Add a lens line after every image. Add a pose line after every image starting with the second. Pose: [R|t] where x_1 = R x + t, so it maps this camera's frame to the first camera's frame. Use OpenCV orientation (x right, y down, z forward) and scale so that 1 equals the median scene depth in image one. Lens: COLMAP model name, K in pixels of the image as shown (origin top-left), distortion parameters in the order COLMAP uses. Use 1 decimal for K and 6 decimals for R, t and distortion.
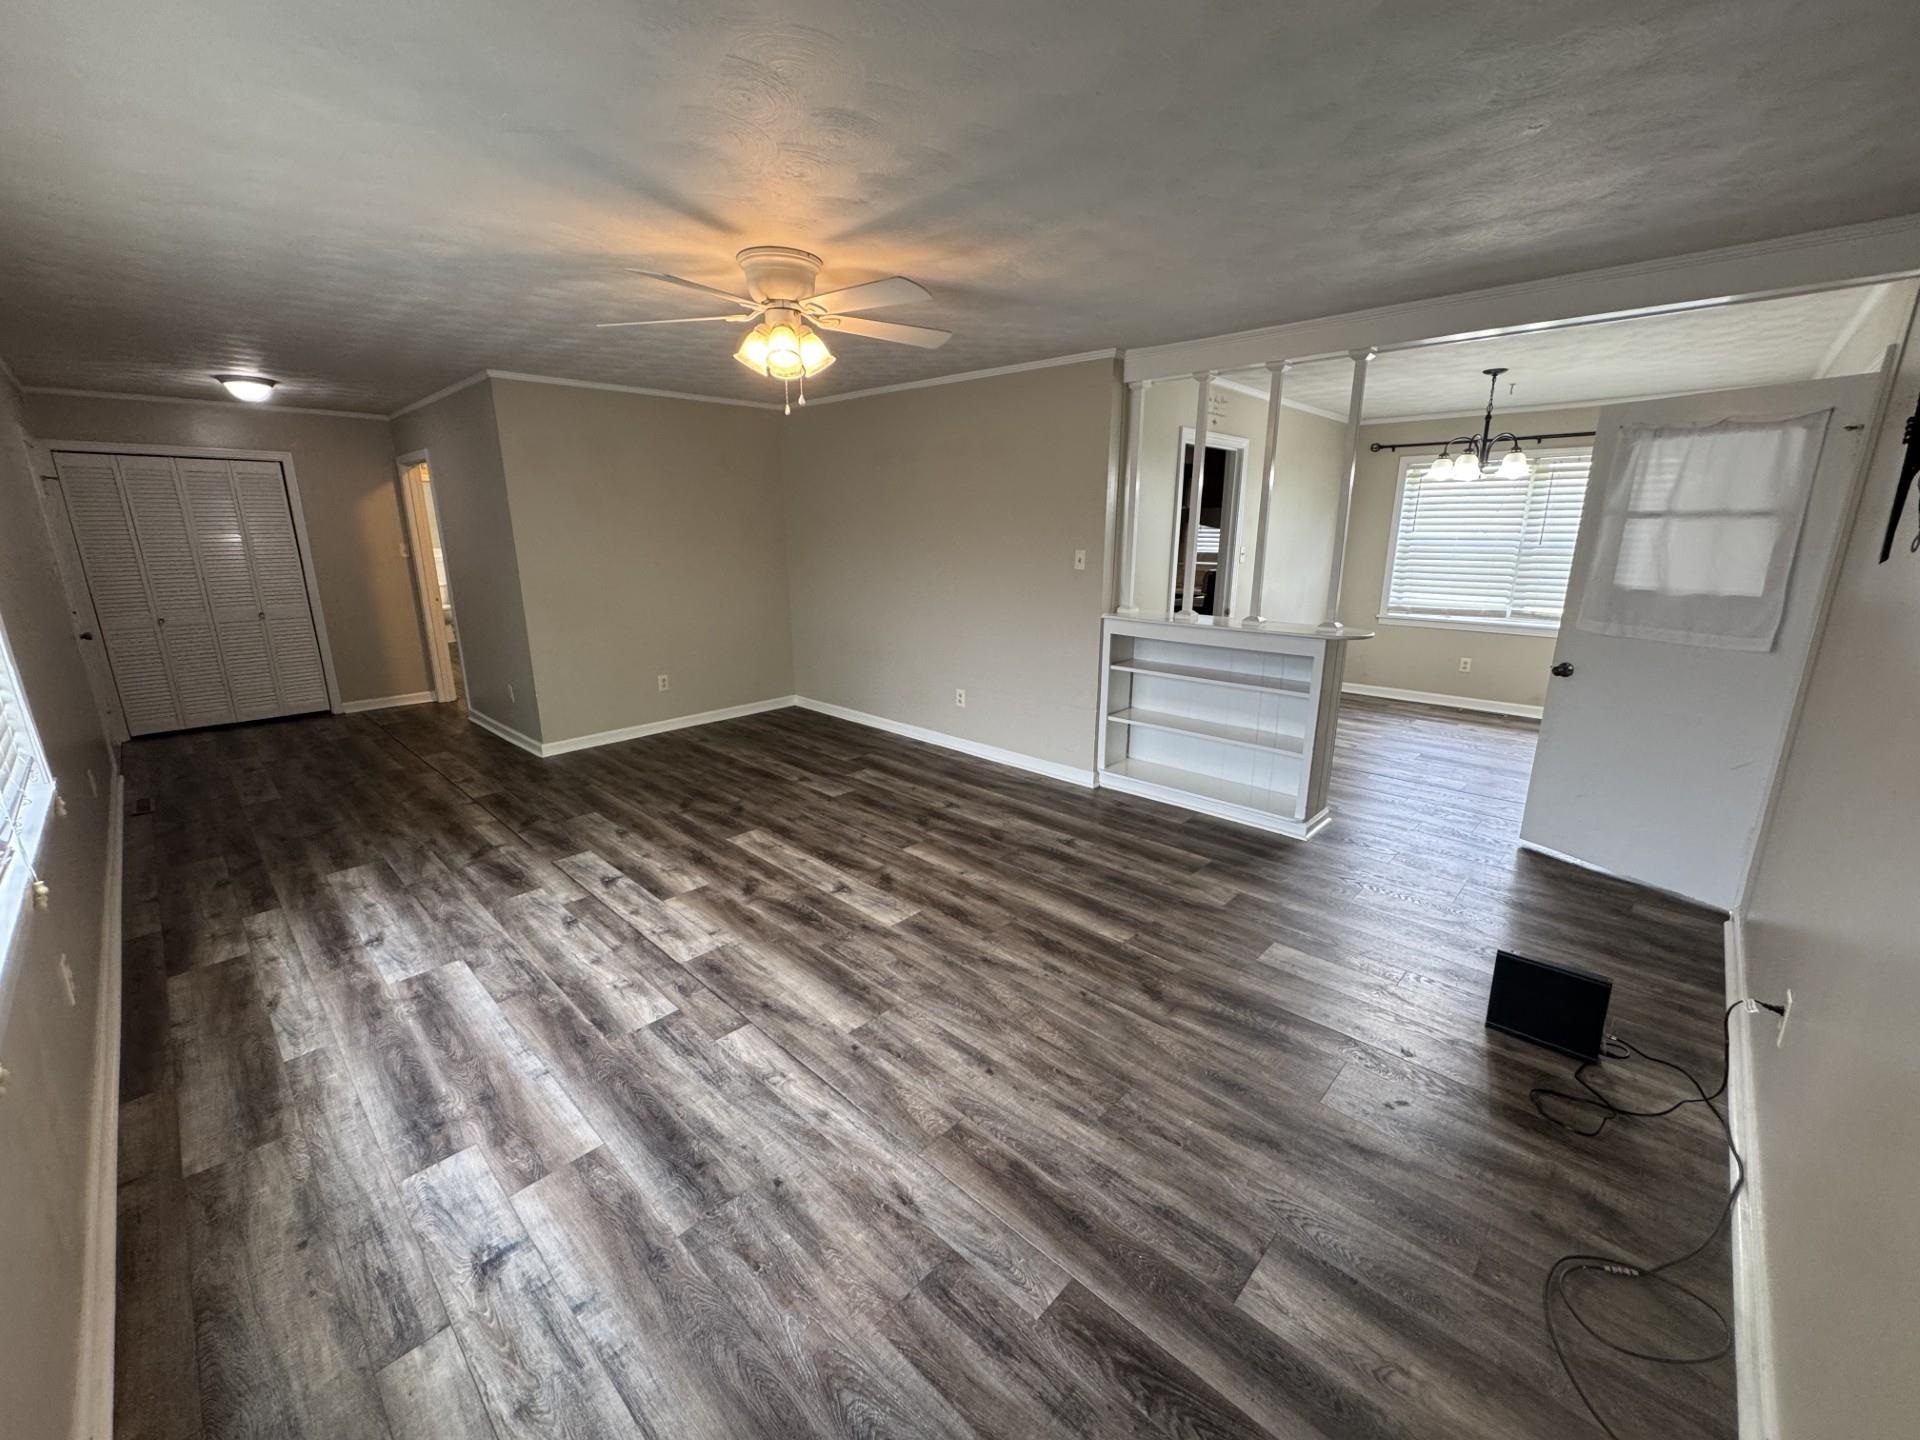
lens RADIAL K [[765.5, 0, 955.7], [0, 765.5, 720.6], [0, 0, 1]] dist [-0.000988, -0.000093]
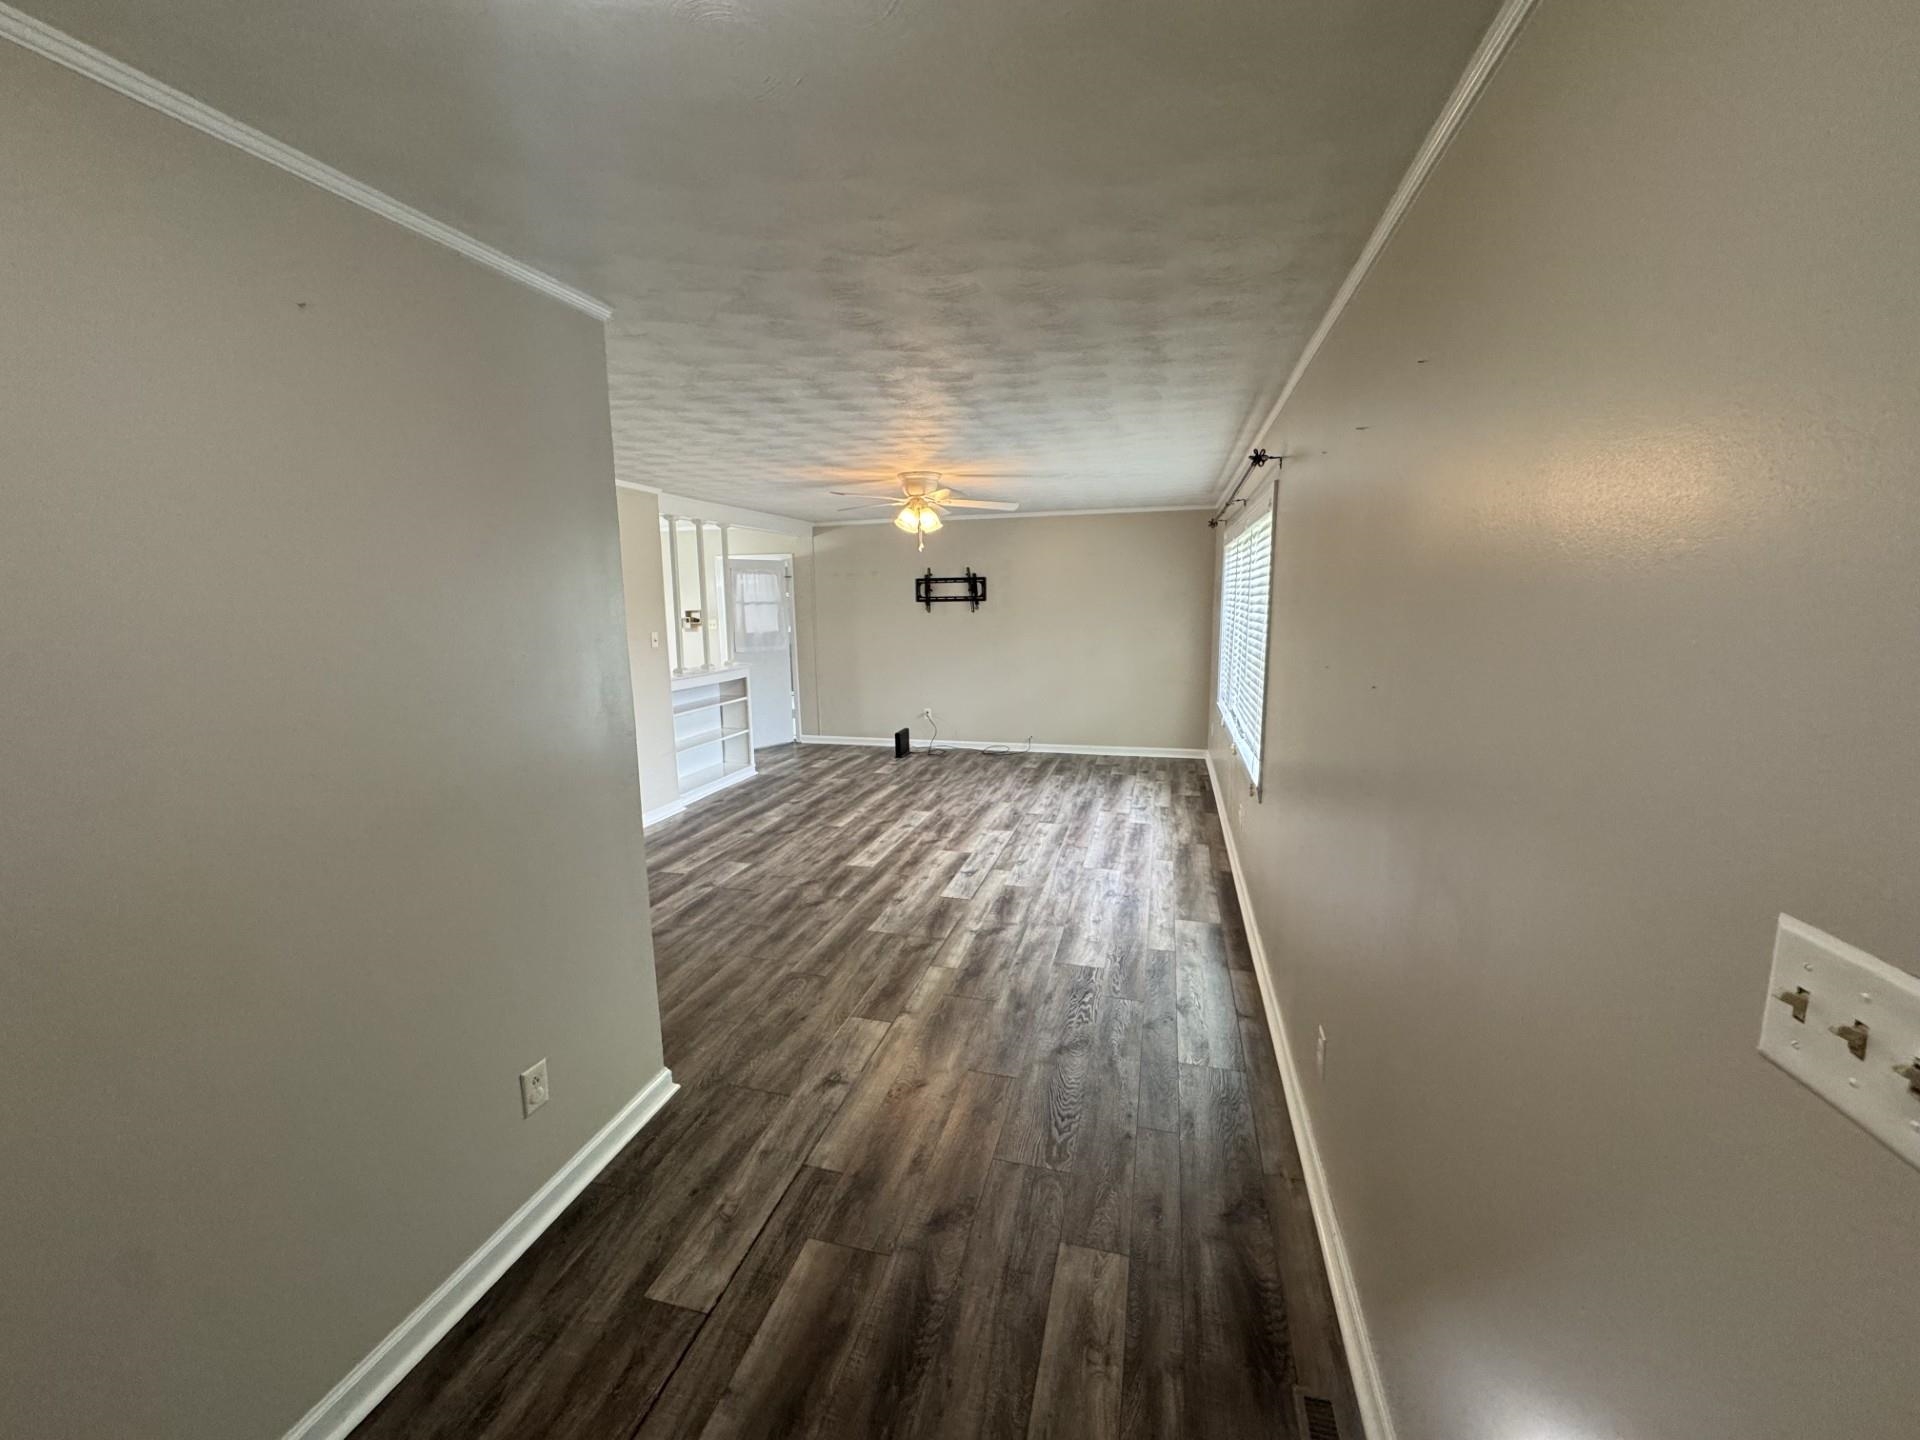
lens RADIAL K [[765.5, 0, 955.7], [0, 765.5, 720.6], [0, 0, 1]] dist [-0.000988, -0.000093]
pose [[-0.476311, -0.134085, 0.868993, -1.564904], [0.232619, 0.933875, 0.271599, -0.407037], [-0.847948, 0.331510, -0.413624, 1.485700]]
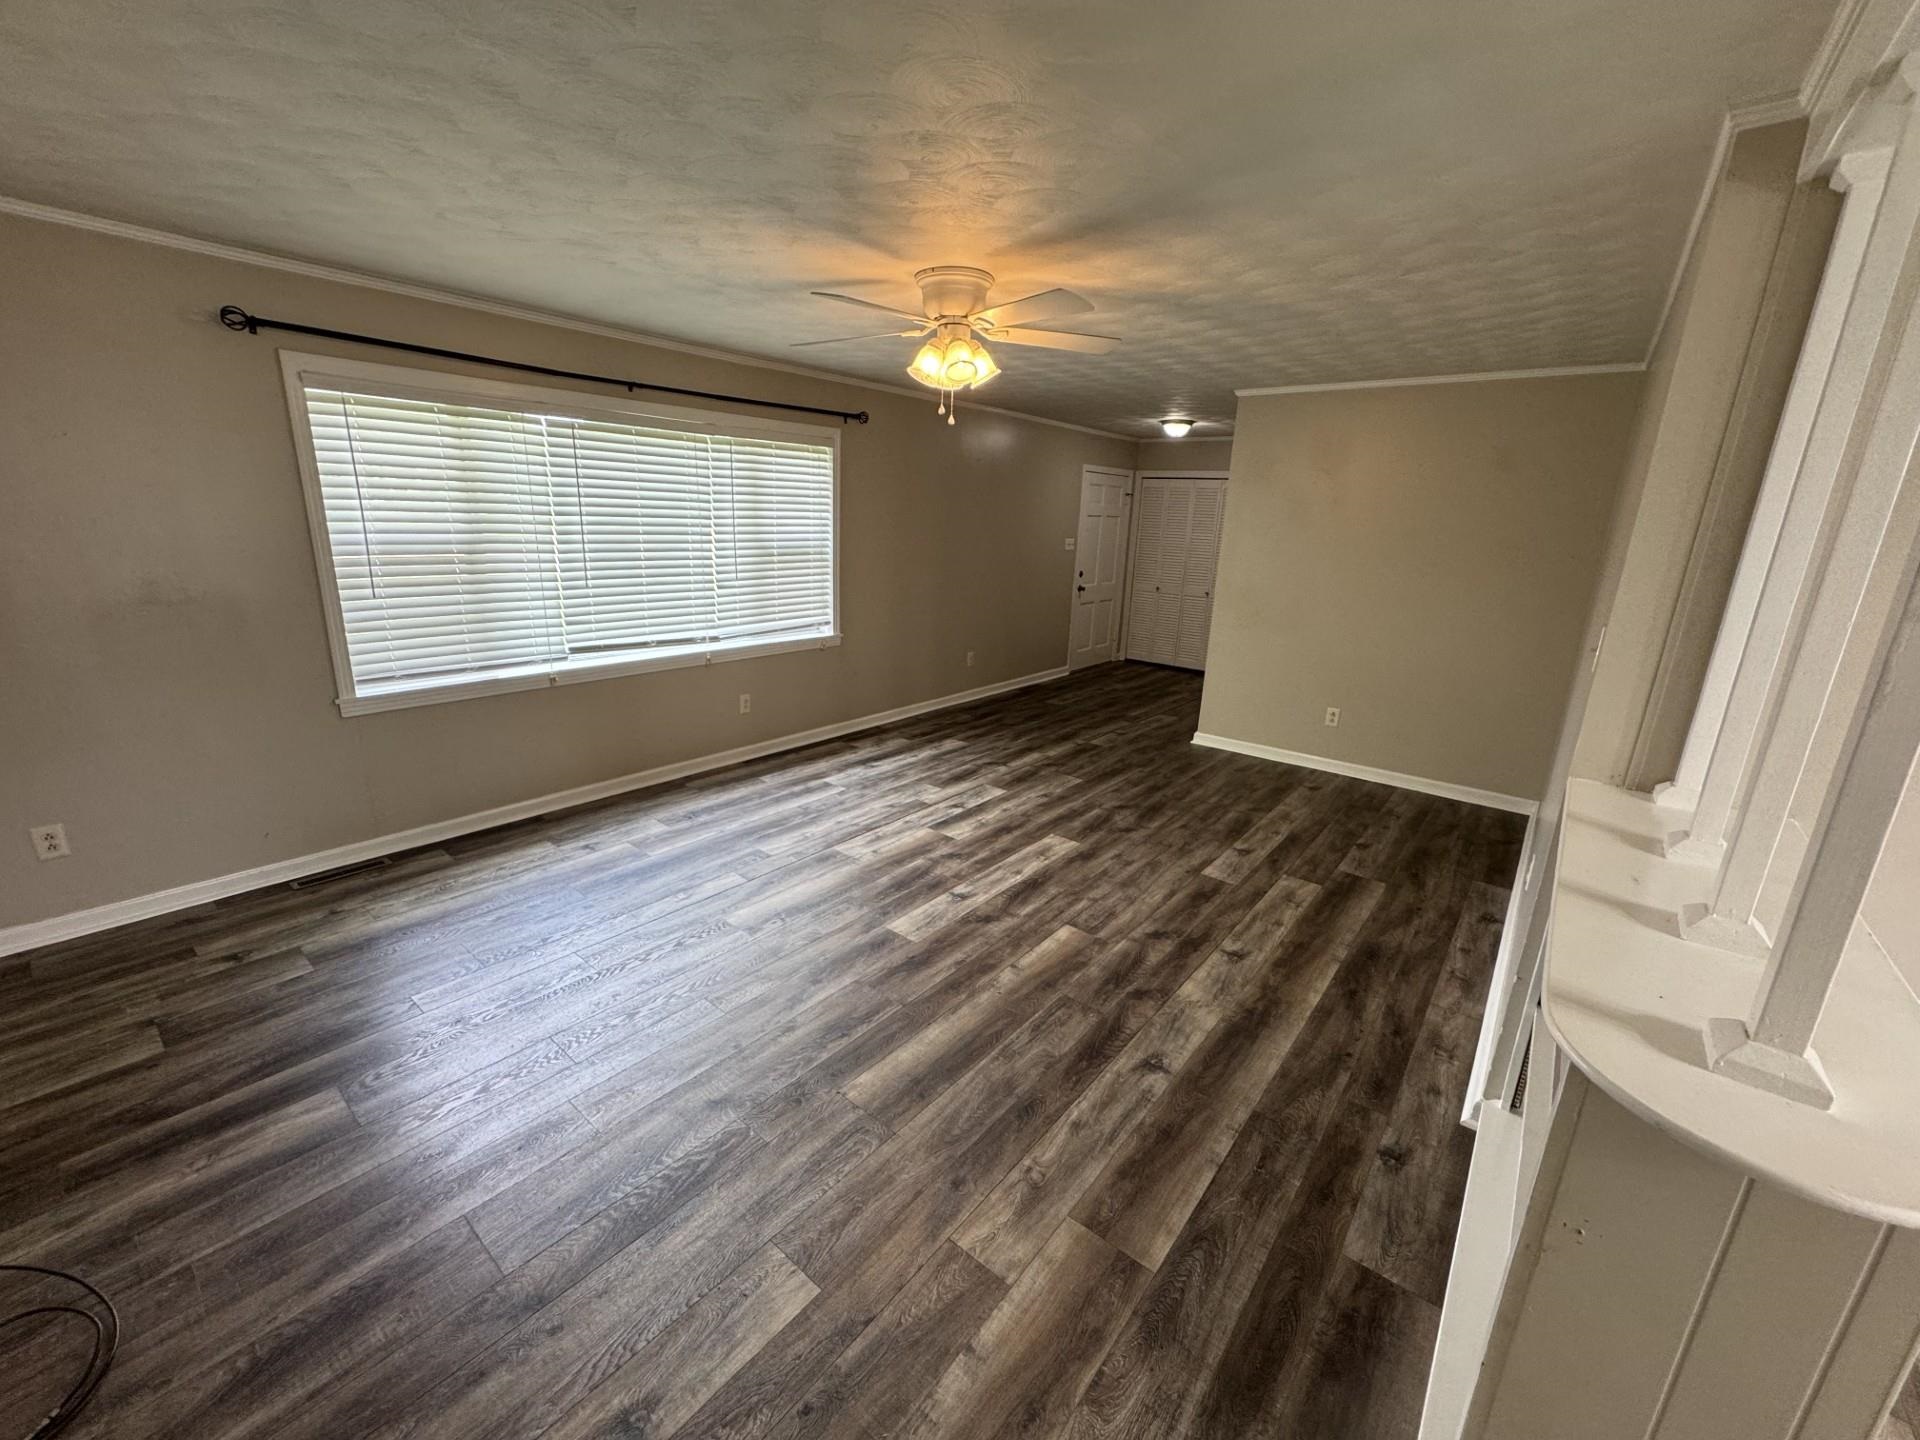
lens RADIAL K [[765.5, 0, 955.7], [0, 765.5, 720.6], [0, 0, 1]] dist [-0.000988, -0.000093]
pose [[0.078911, 0.268520, -0.960037, 0.727019], [-0.283406, 0.929345, 0.236640, -0.221415], [0.955748, 0.253407, 0.149436, 0.771841]]
